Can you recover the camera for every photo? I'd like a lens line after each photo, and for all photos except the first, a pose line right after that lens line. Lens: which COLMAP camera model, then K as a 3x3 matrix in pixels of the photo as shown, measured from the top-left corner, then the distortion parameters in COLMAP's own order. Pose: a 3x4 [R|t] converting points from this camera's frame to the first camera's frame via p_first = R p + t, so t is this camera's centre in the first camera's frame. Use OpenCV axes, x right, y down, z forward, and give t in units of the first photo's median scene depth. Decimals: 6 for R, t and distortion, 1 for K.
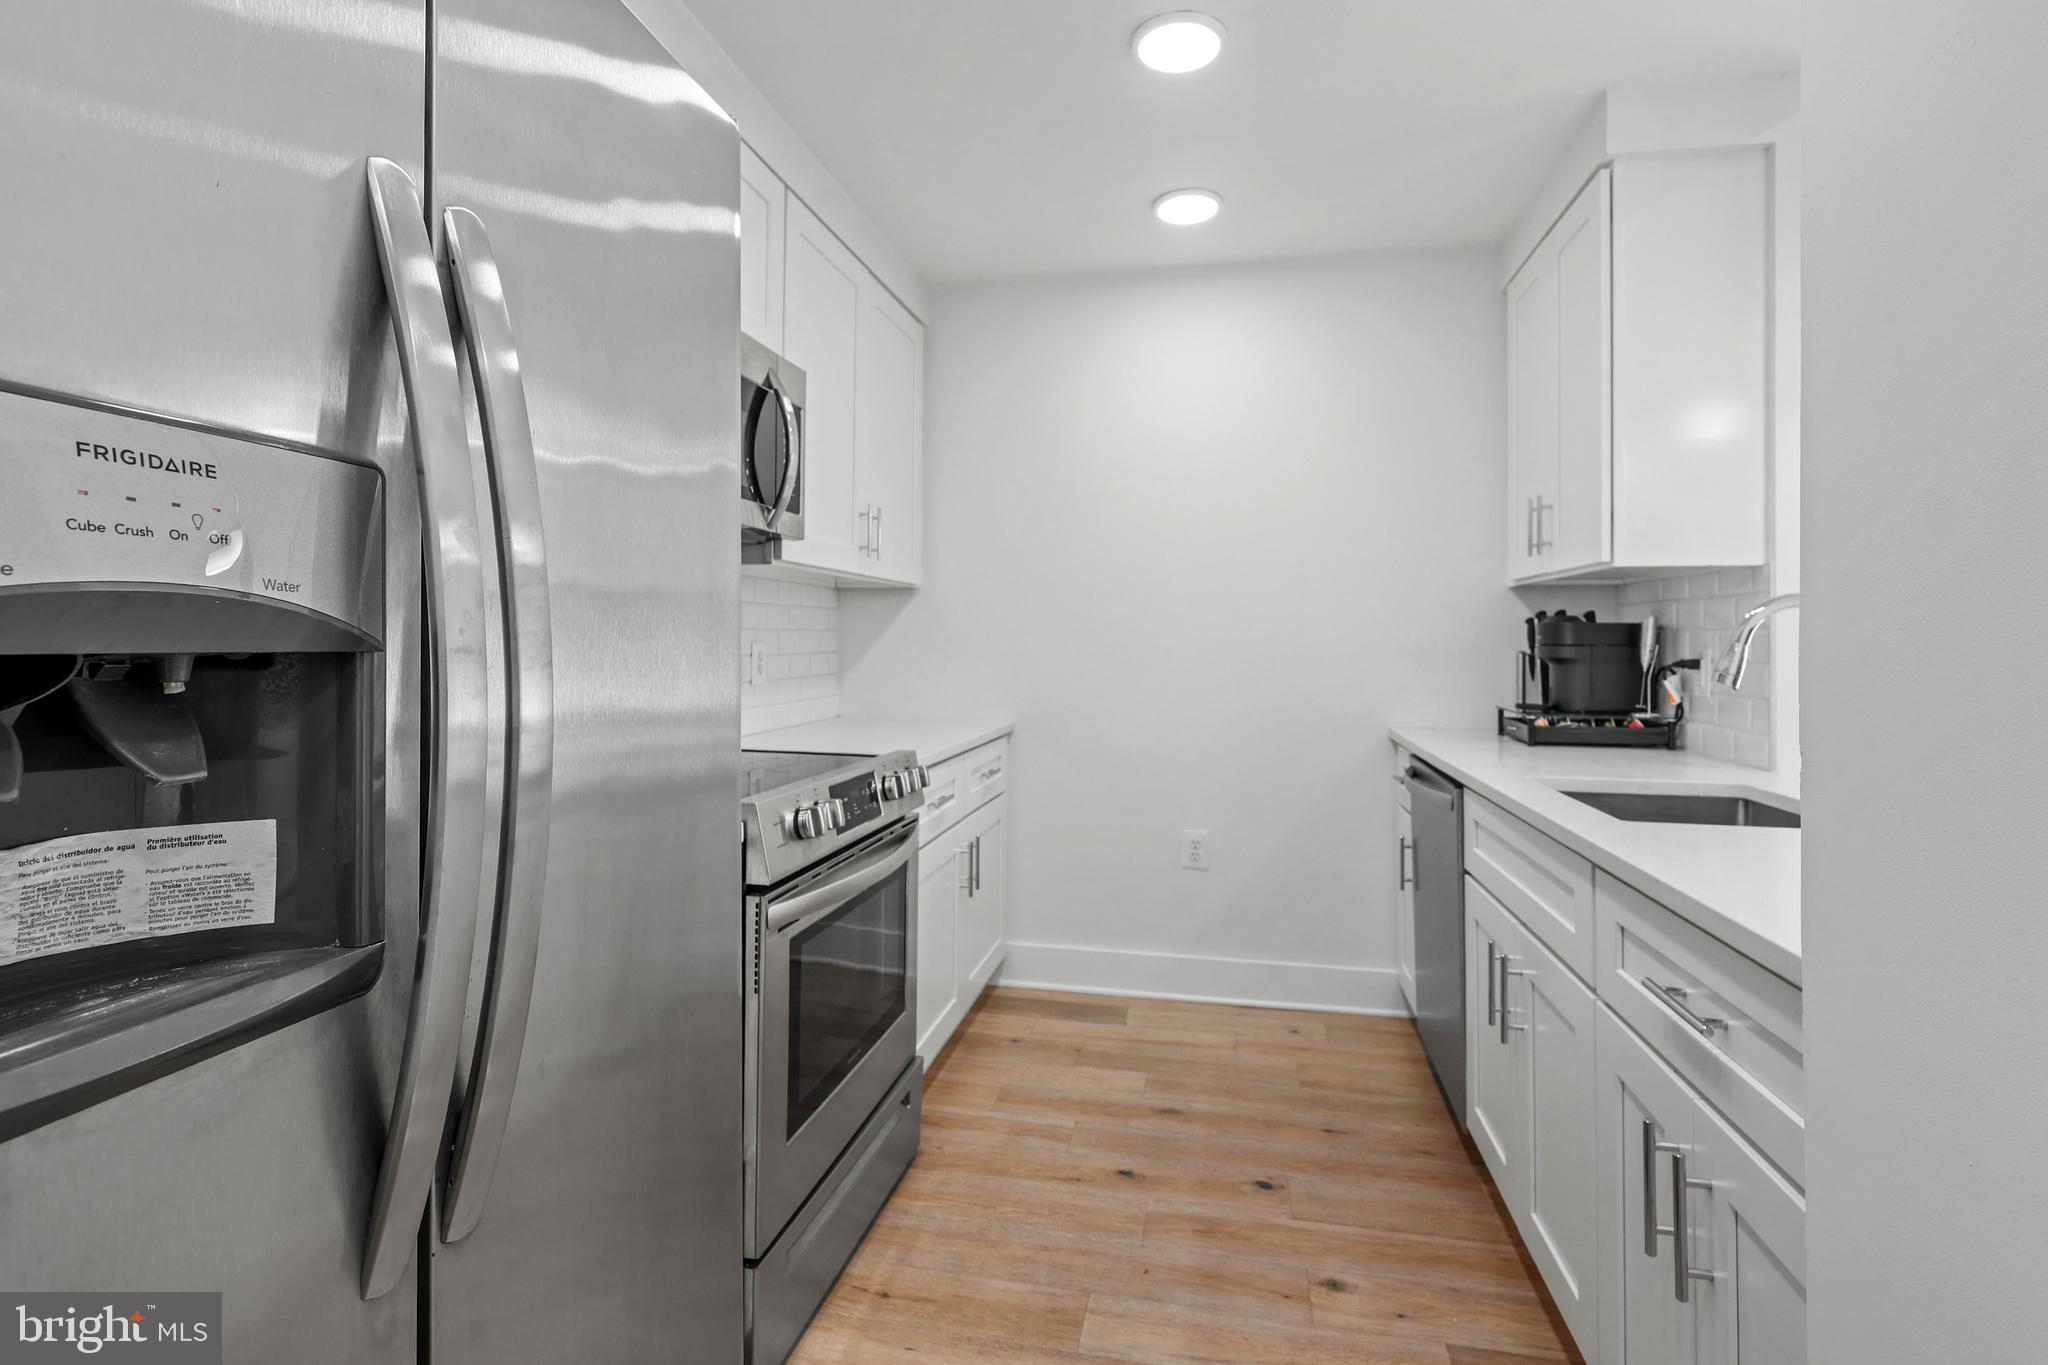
lens RADIAL K [[960.2, 0, 1024.0], [0, 960.2, 682.5], [0, 0, 1]] dist [-0.027870, -0.000464]
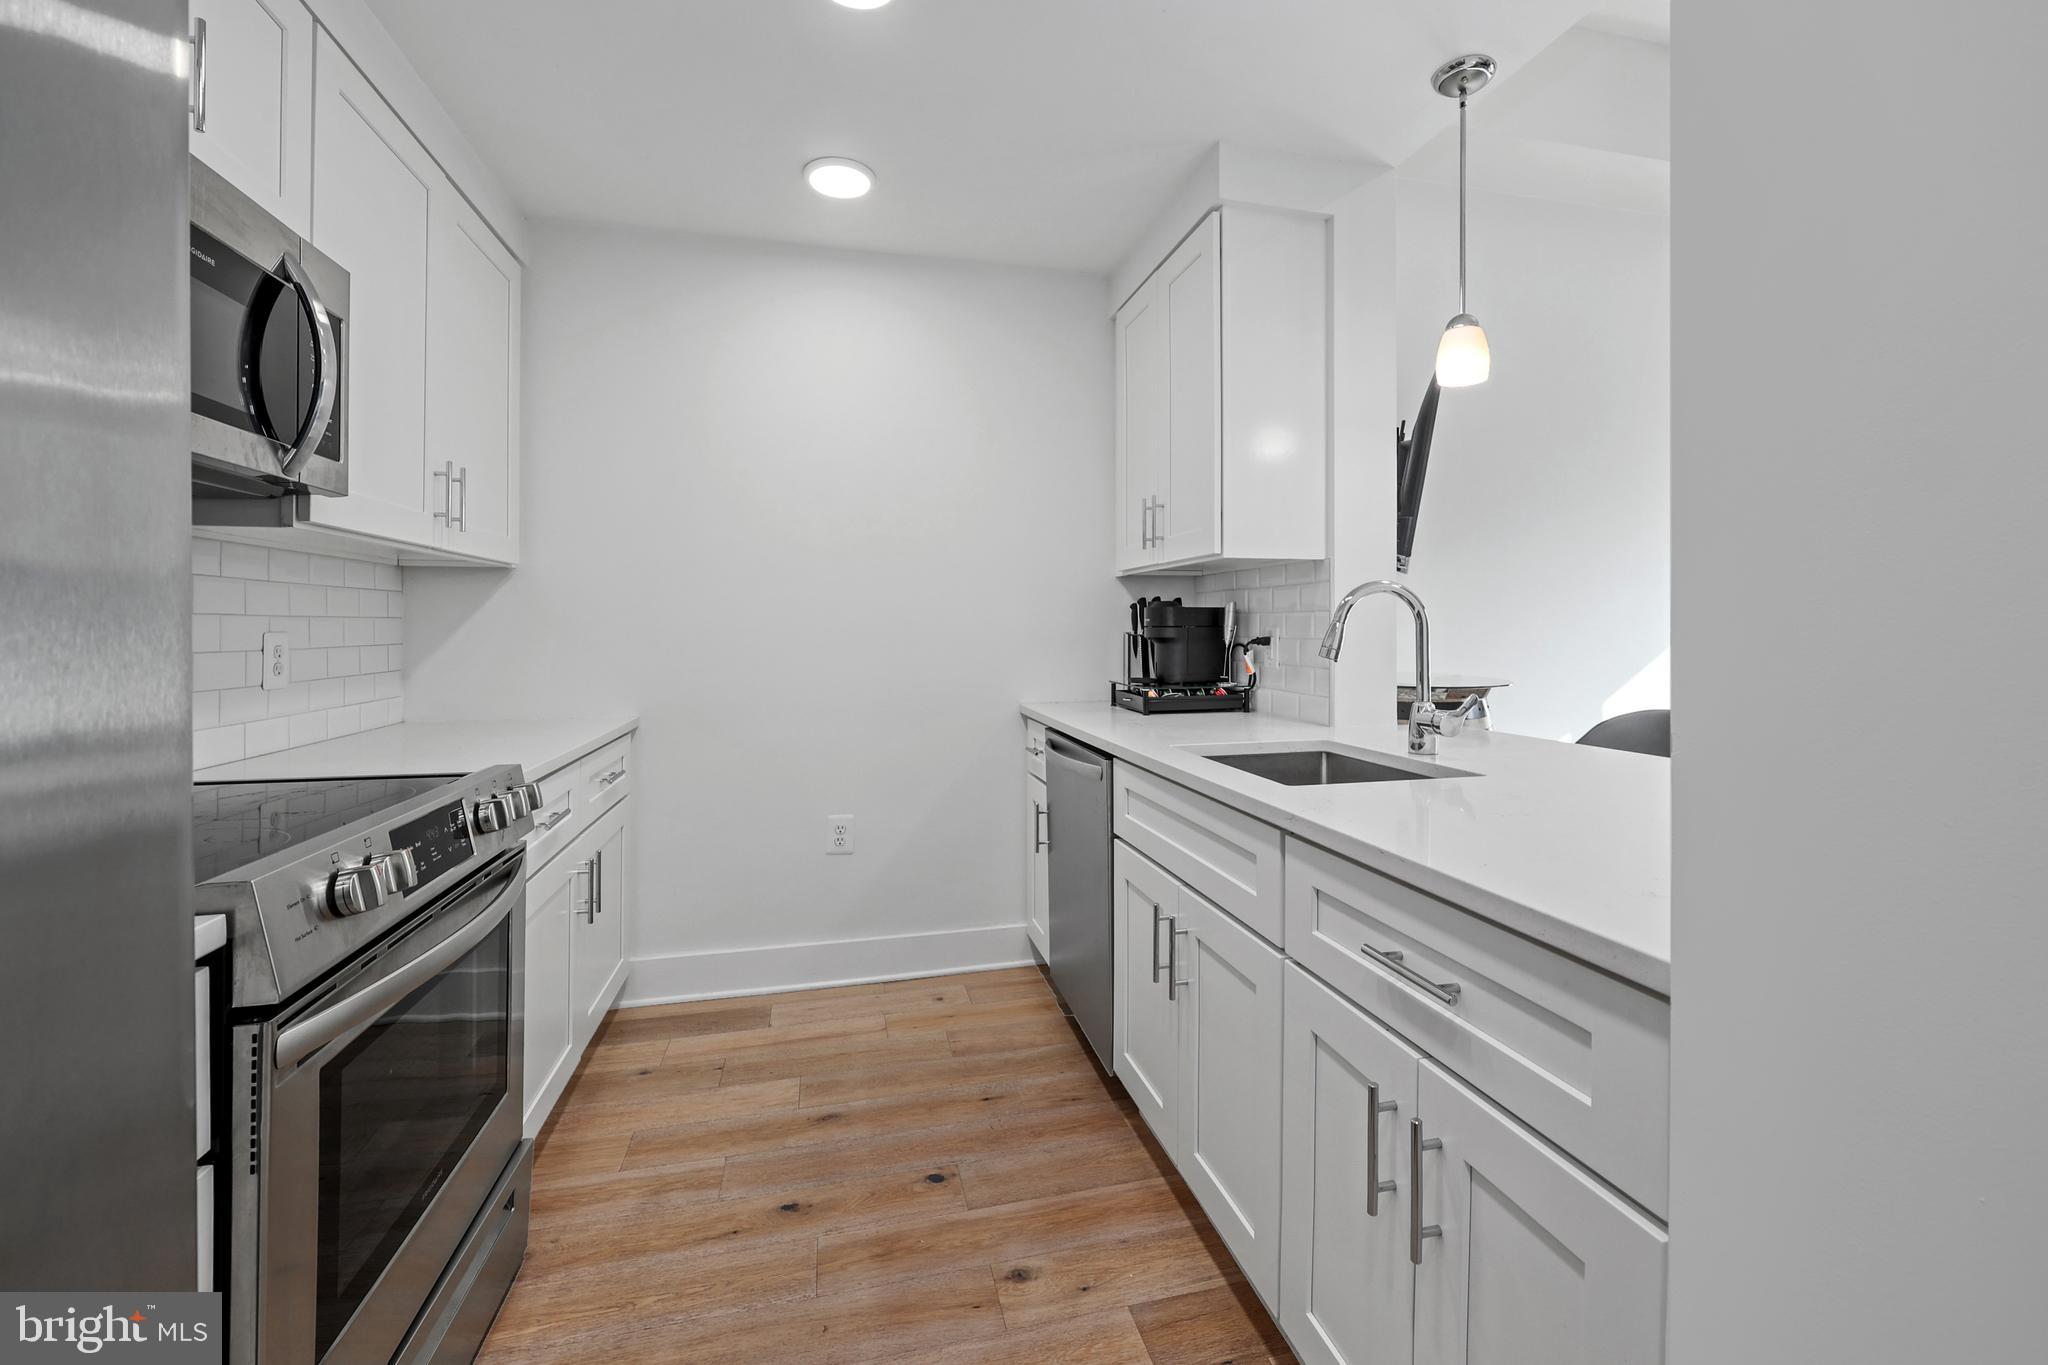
lens RADIAL K [[844.6, 0, 1036.5], [0, 844.6, 629.0], [0, 0, 1]] dist [-0.000324, -0.000171]
pose [[0.898503, -0.011185, 0.438826, -0.031541], [0.029562, 0.998948, -0.035067, -0.005072], [-0.437972, 0.044480, 0.897888, 0.151293]]
